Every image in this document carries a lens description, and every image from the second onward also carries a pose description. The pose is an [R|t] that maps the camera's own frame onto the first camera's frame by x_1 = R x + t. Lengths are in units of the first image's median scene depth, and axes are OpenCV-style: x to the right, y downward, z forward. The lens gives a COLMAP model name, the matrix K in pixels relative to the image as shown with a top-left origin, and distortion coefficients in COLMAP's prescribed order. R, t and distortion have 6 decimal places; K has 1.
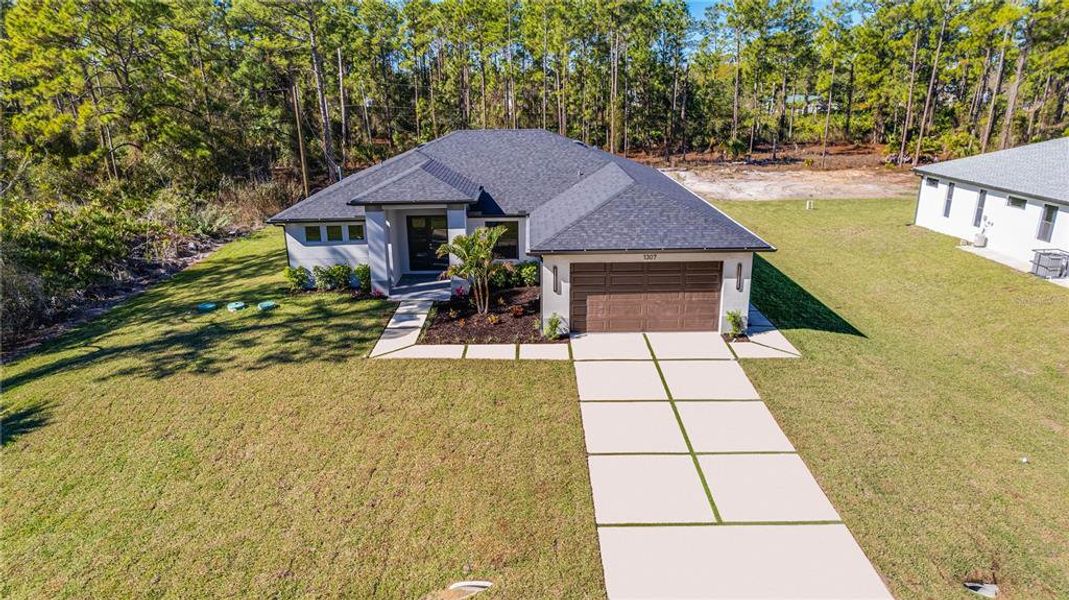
lens RADIAL K [[717.4, 0, 534.5], [0, 717.4, 300.0], [0, 0, 1]] dist [0.031933, 0.005207]
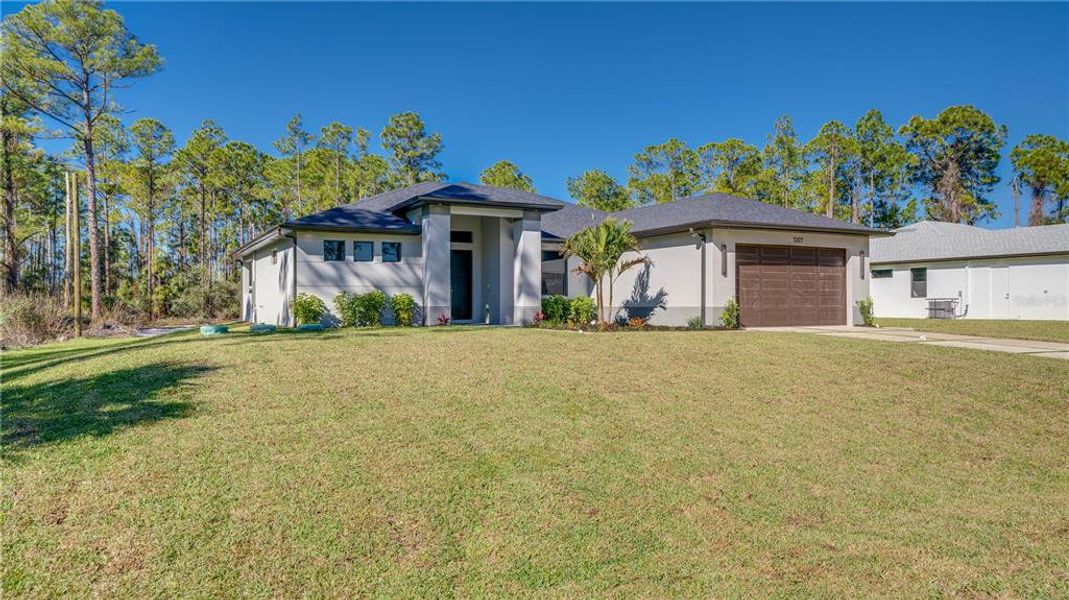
lens RADIAL K [[717.4, 0, 534.5], [0, 717.4, 300.0], [0, 0, 1]] dist [0.031933, 0.005207]
pose [[0.880036, 0.011715, 0.474763, -0.584502], [0.138083, 0.950193, -0.279402, 0.228904], [-0.454389, 0.311441, 0.834587, 0.370723]]
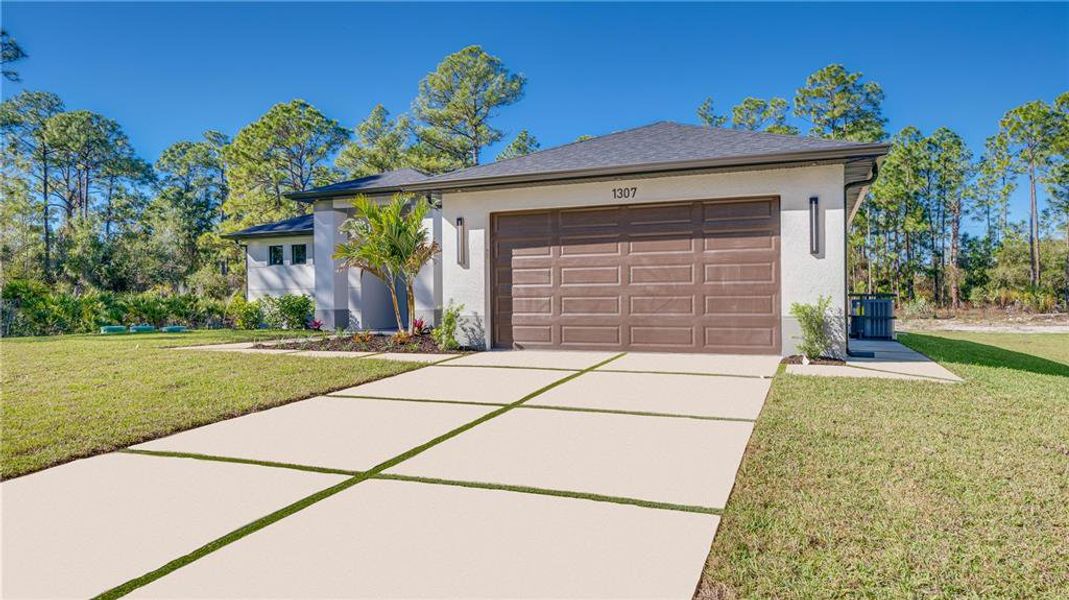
lens RADIAL K [[717.4, 0, 534.5], [0, 717.4, 300.0], [0, 0, 1]] dist [0.031933, 0.005207]
pose [[0.927914, 0.002962, -0.372782, 0.284137], [-0.114172, 0.954175, -0.276612, 0.158738], [0.354880, 0.299234, 0.885731, 0.525498]]
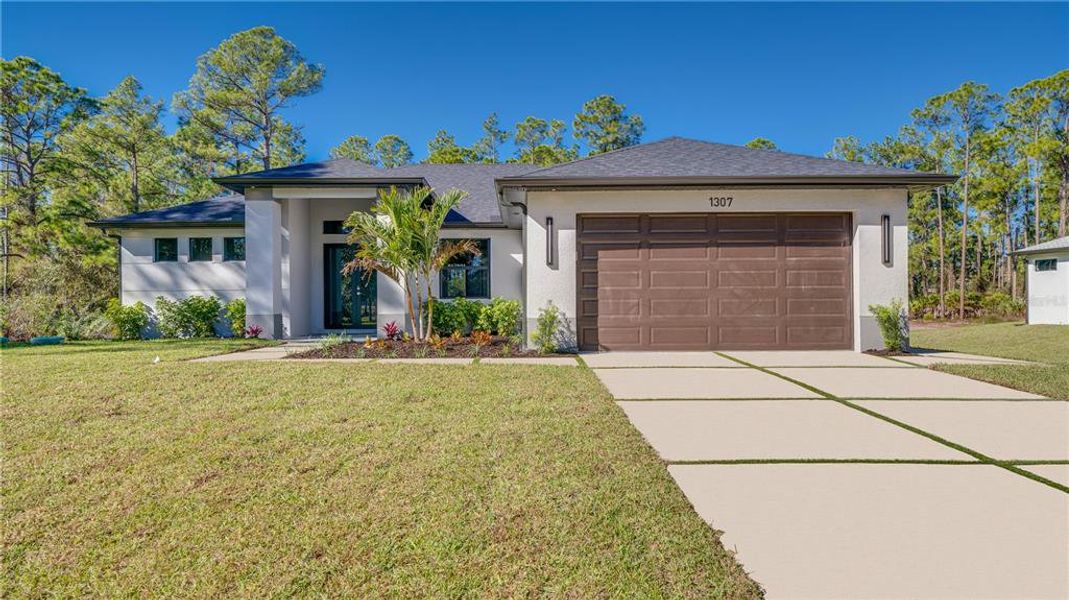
lens RADIAL K [[717.4, 0, 534.5], [0, 717.4, 300.0], [0, 0, 1]] dist [0.031933, 0.005207]
pose [[0.999849, 0.004764, 0.016729, 0.008306], [0.000657, 0.950732, -0.310014, 0.177584], [-0.017382, 0.309978, 0.950585, 0.484221]]
